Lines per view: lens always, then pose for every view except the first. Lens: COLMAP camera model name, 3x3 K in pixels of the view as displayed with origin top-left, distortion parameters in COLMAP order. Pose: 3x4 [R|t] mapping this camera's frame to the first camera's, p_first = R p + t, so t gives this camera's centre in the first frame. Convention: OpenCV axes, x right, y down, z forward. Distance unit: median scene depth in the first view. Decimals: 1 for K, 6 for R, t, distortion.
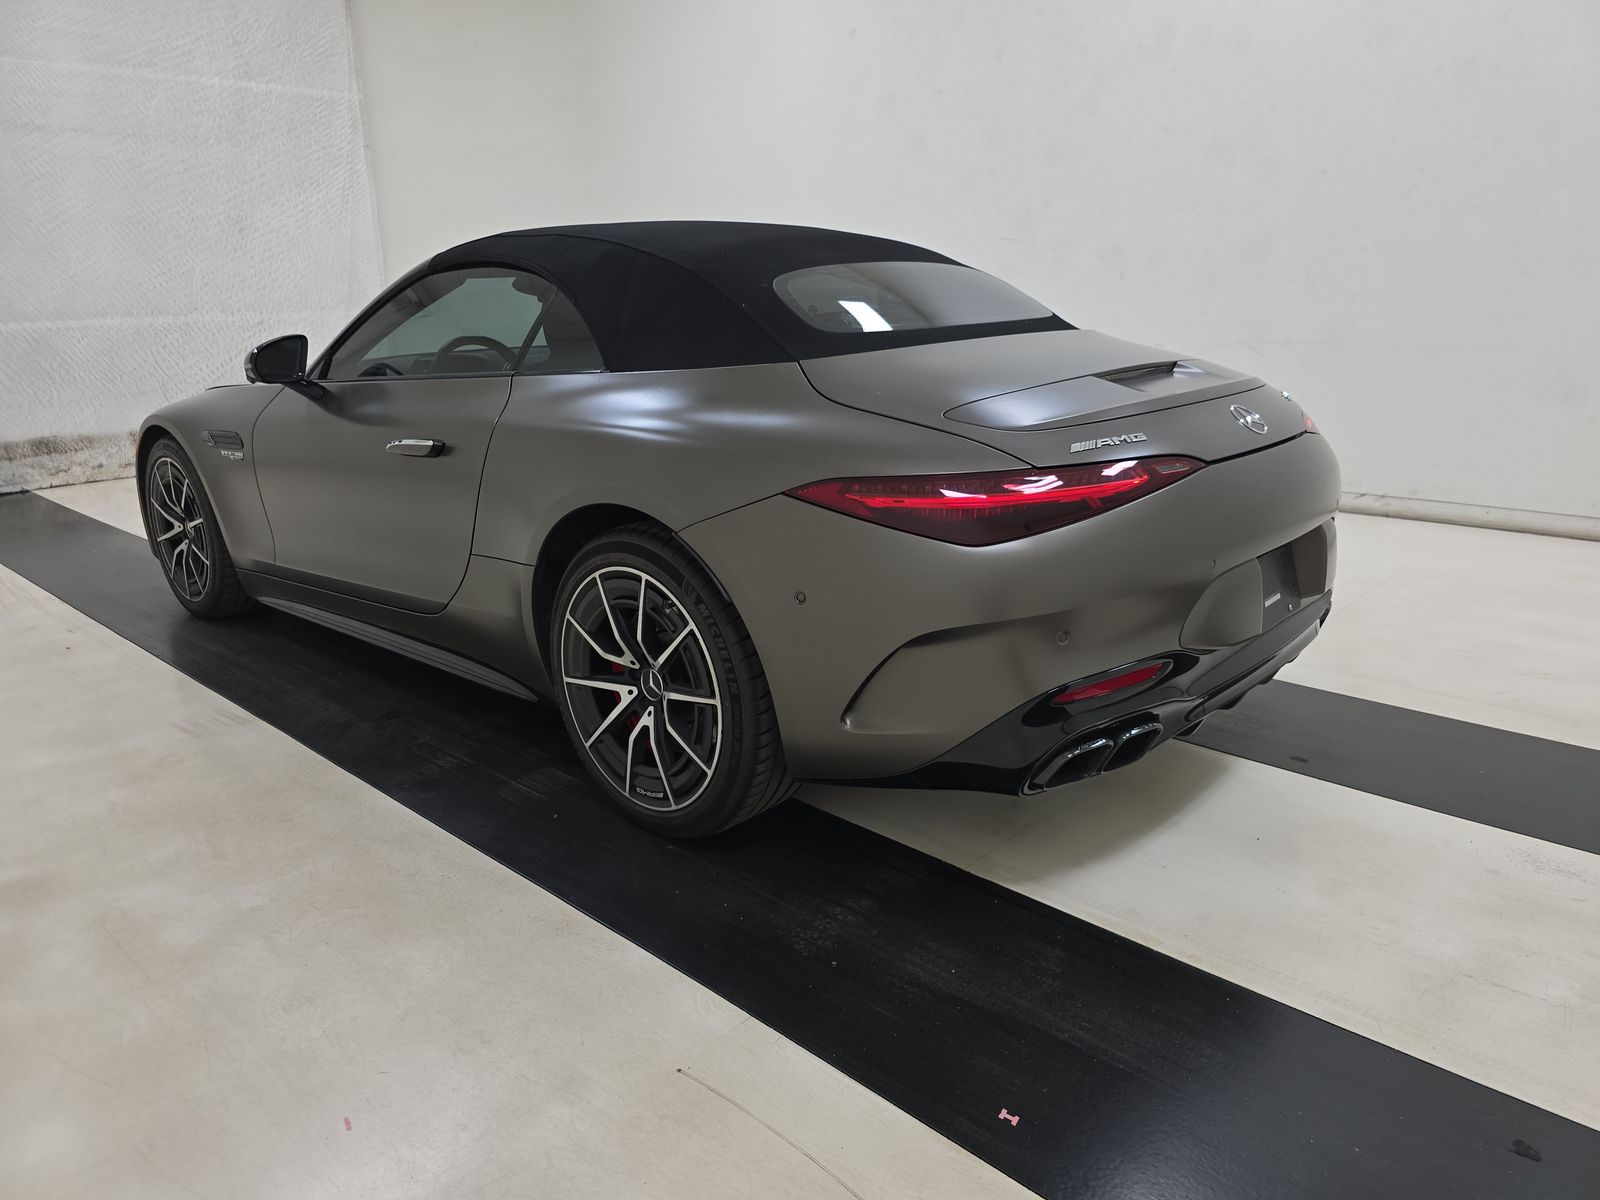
lens RADIAL K [[1098.8, 0, 809.0], [0, 1098.8, 598.9], [0, 0, 1]] dist [0.042173, -0.046280]
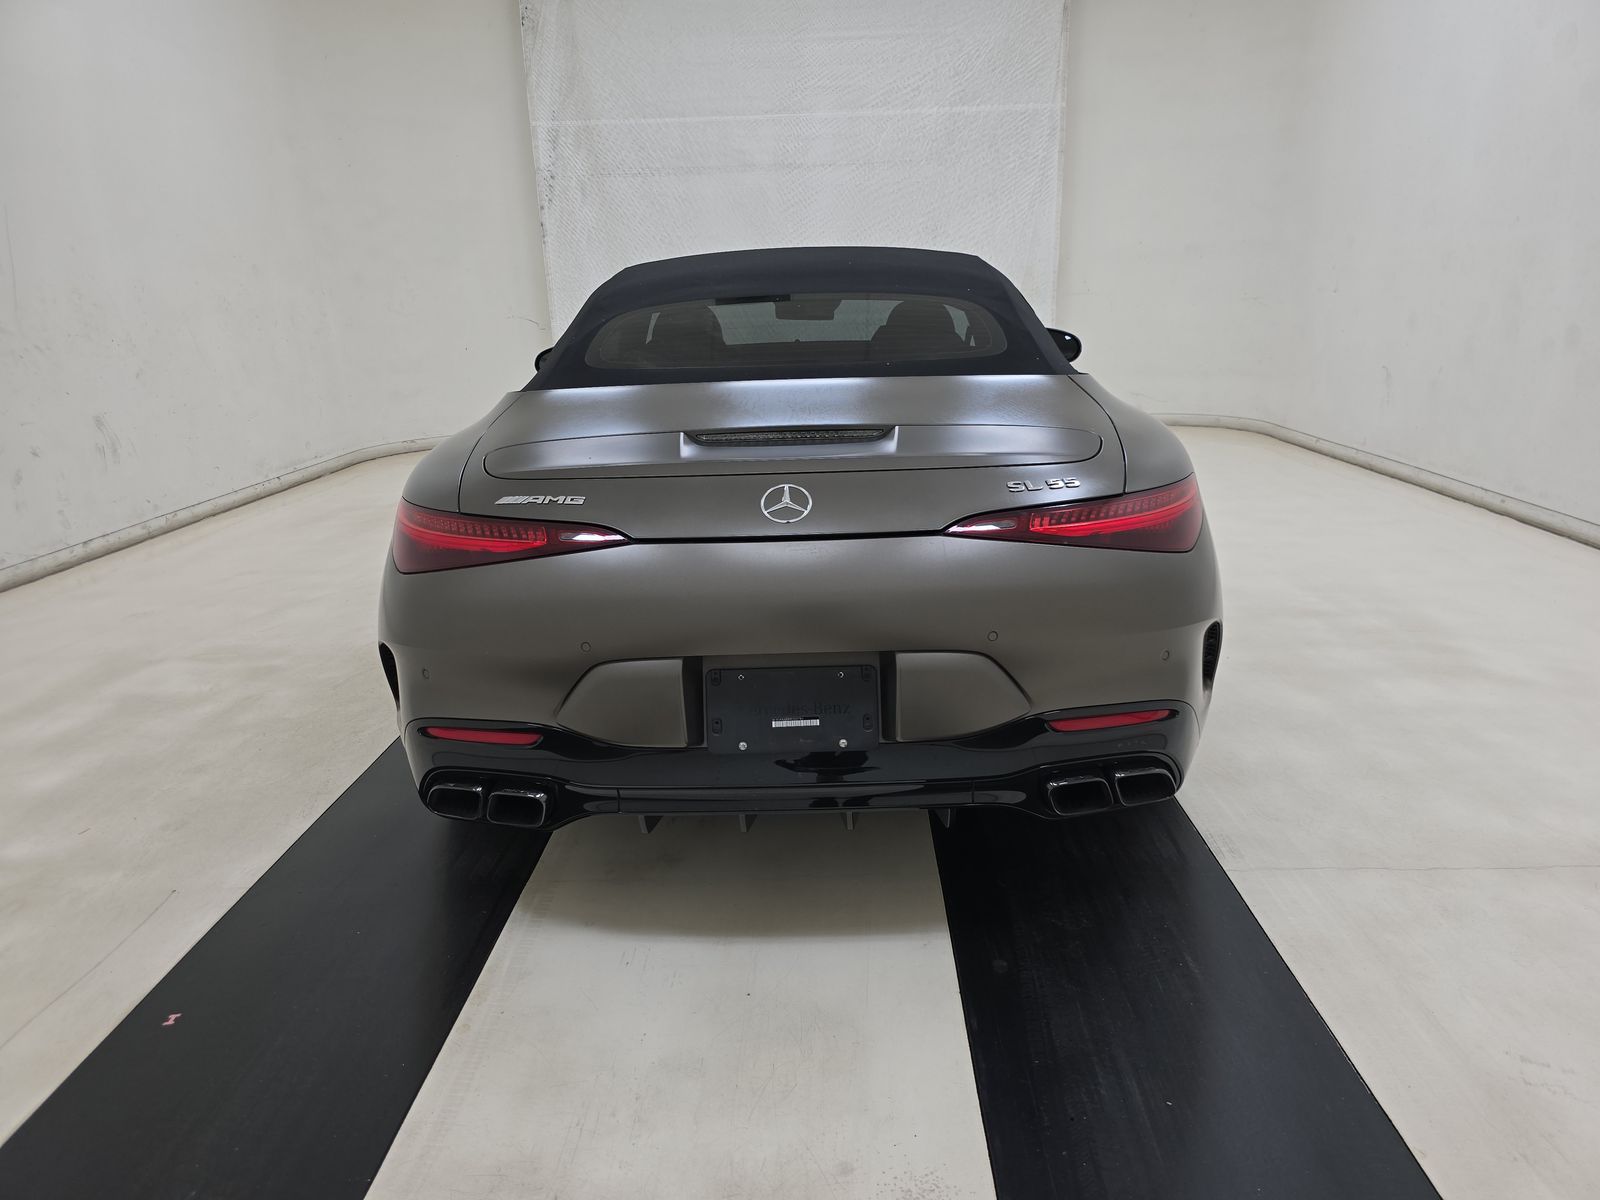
lens RADIAL K [[1098.8, 0, 803.7], [0, 1098.8, 595.4], [0, 0, 1]] dist [0.042173, -0.046280]
pose [[0.647161, 0.205378, -0.734168, 0.346493], [-0.192983, 0.975796, 0.102859, -0.061328], [0.737523, 0.075115, 0.671132, 0.155328]]
